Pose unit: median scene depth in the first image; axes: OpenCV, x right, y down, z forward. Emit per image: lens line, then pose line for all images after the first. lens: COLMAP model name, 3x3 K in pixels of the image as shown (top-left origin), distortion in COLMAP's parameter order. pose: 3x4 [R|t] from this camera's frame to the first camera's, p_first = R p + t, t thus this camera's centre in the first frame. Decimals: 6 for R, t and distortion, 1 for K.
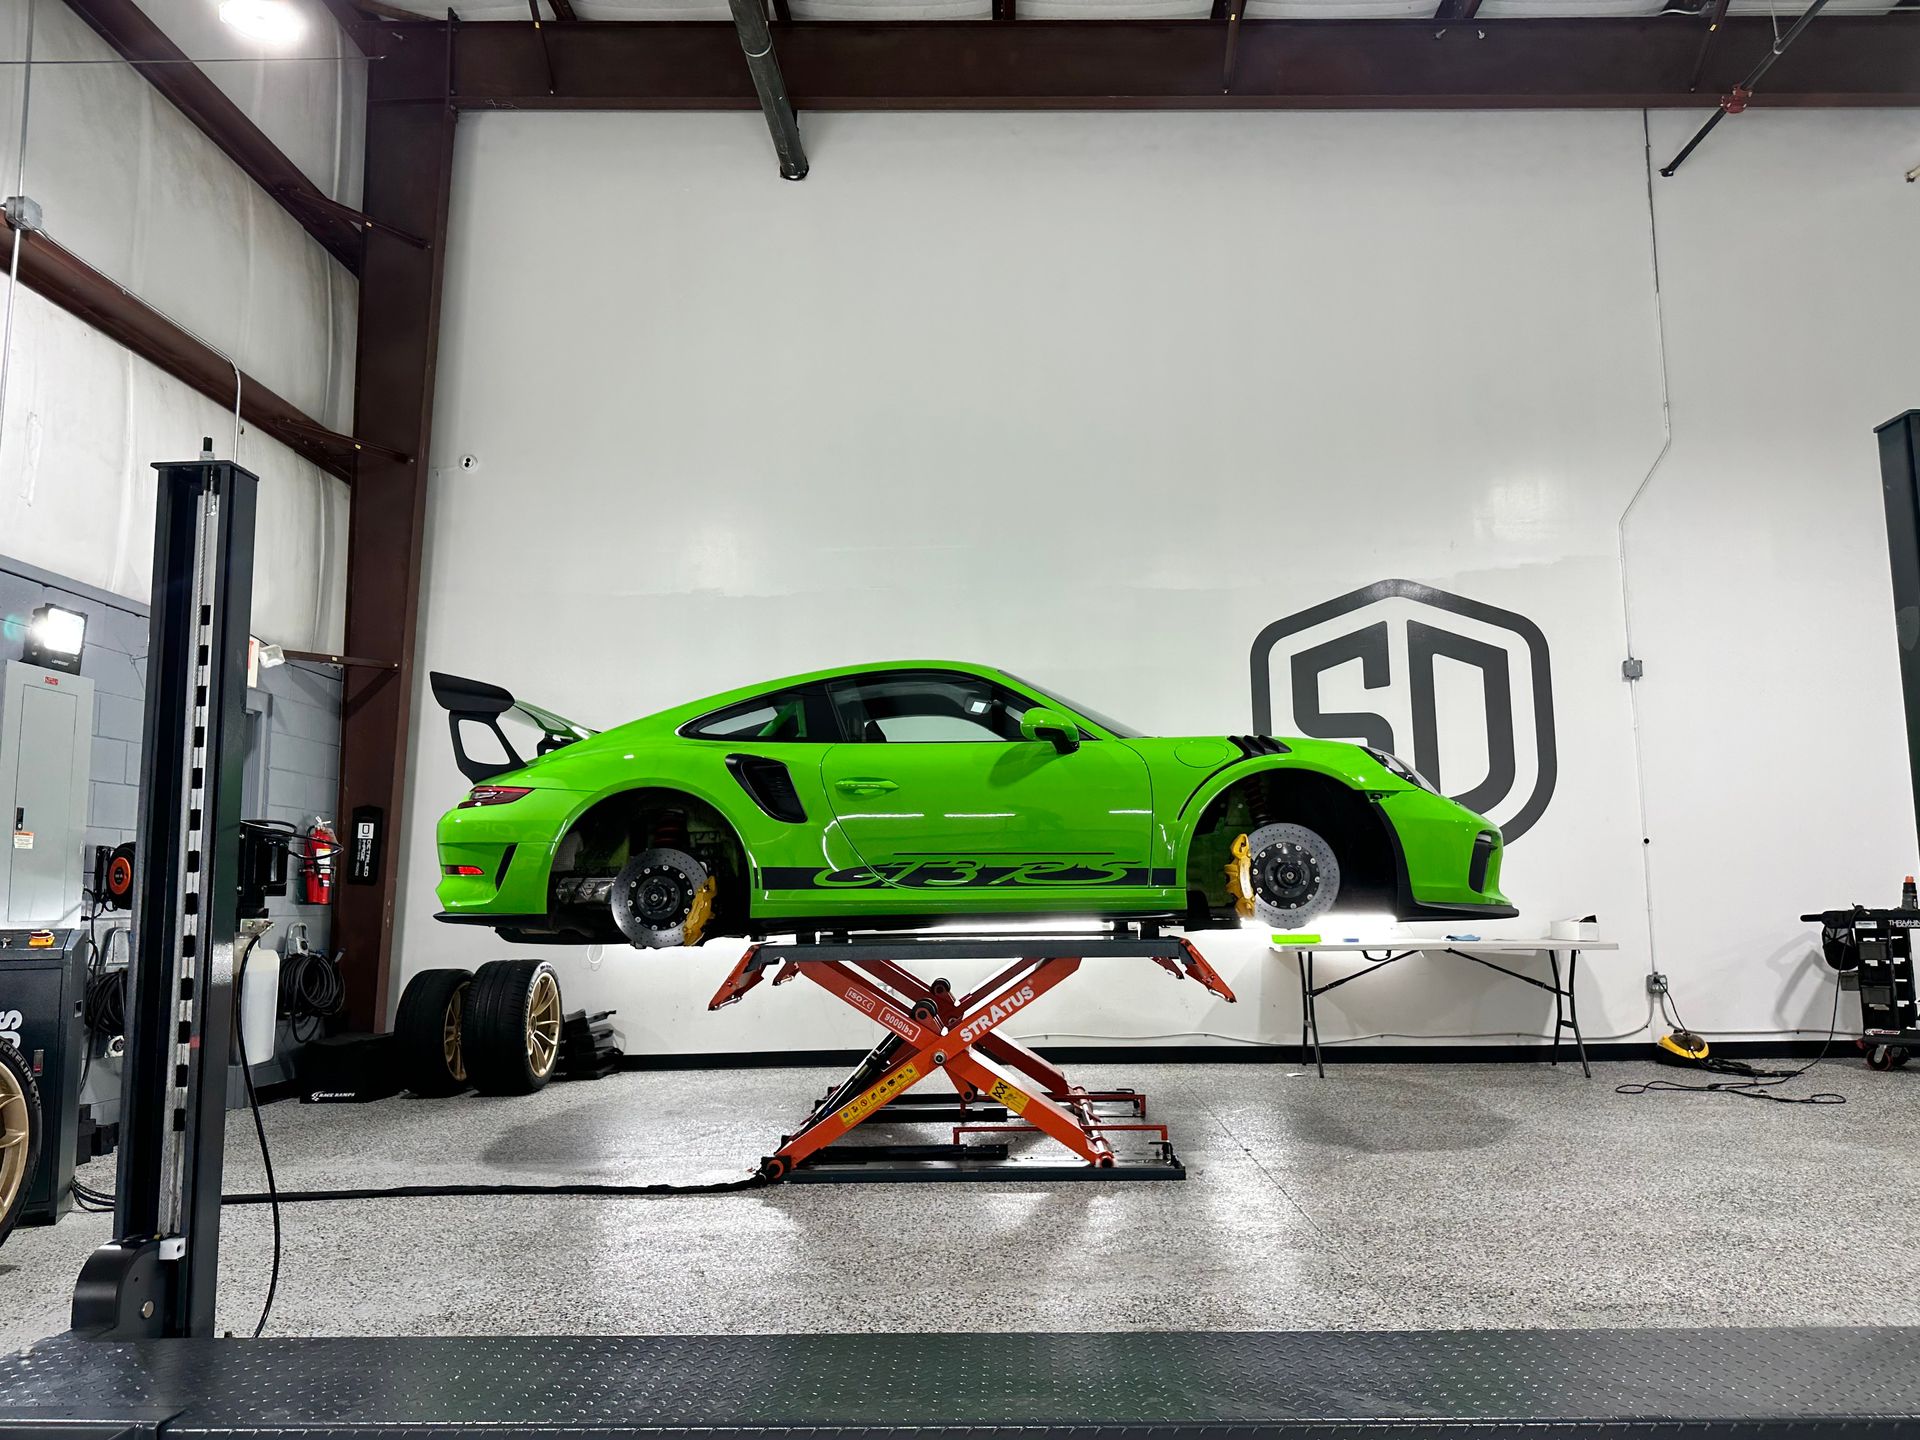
lens RADIAL K [[1381.7, 0, 960.0], [0, 1381.7, 721.7], [0, 0, 1]] dist [0.049308, 0.001697]
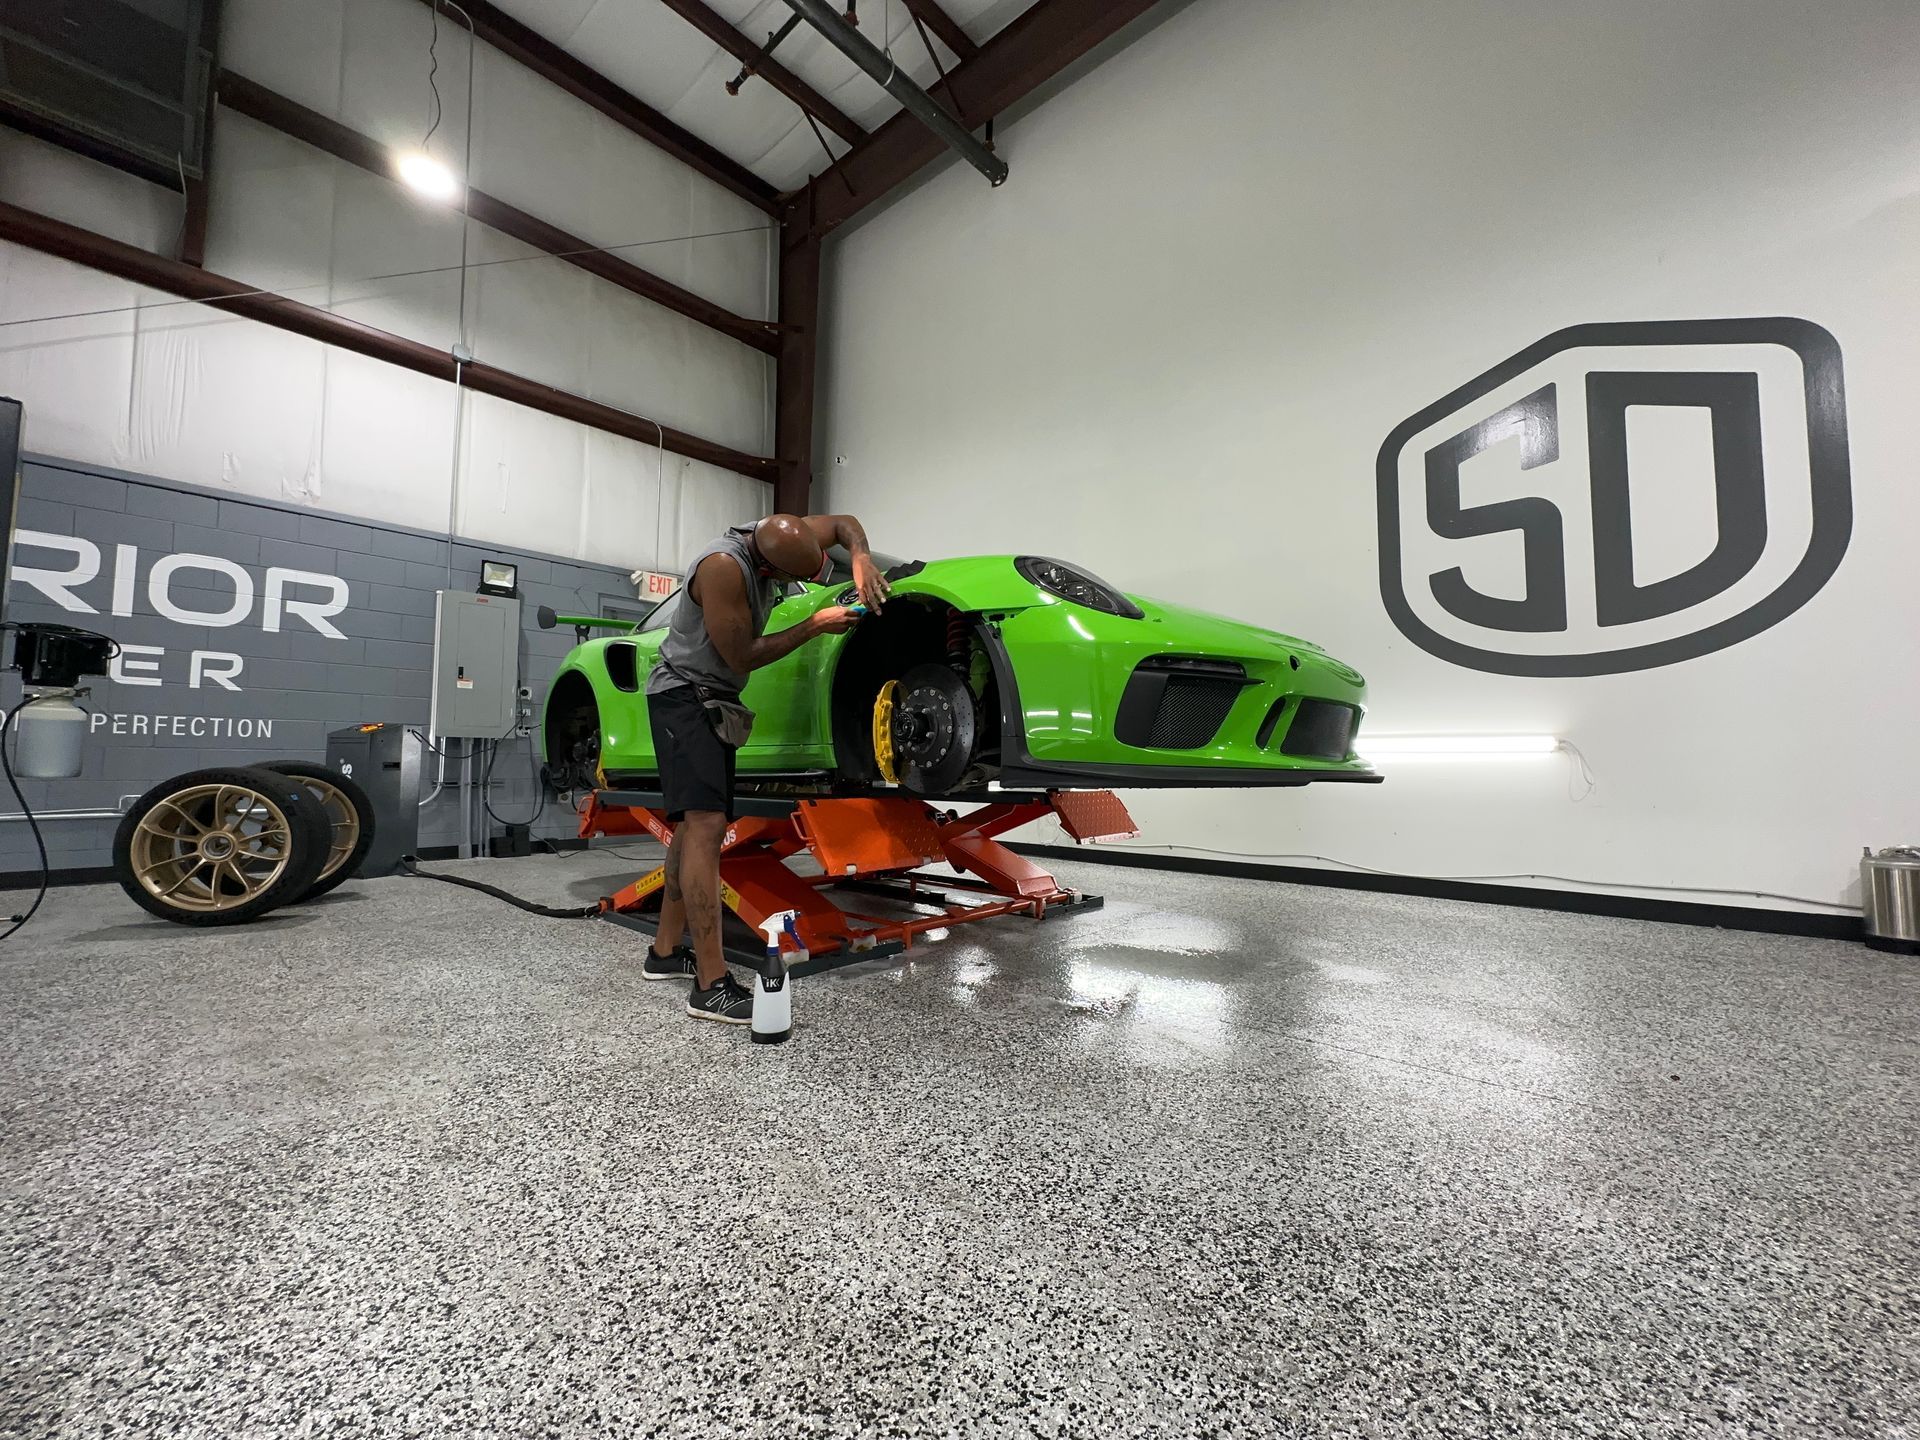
lens RADIAL K [[789.1, 0, 959.5], [0, 789.1, 715.6], [0, 0, 1]] dist [-0.001819, -0.000035]
pose [[0.763187, -0.023974, -0.645732, 0.337400], [0.061911, 0.997427, 0.036142, 0.084556], [0.643204, -0.067561, 0.762708, 0.416681]]
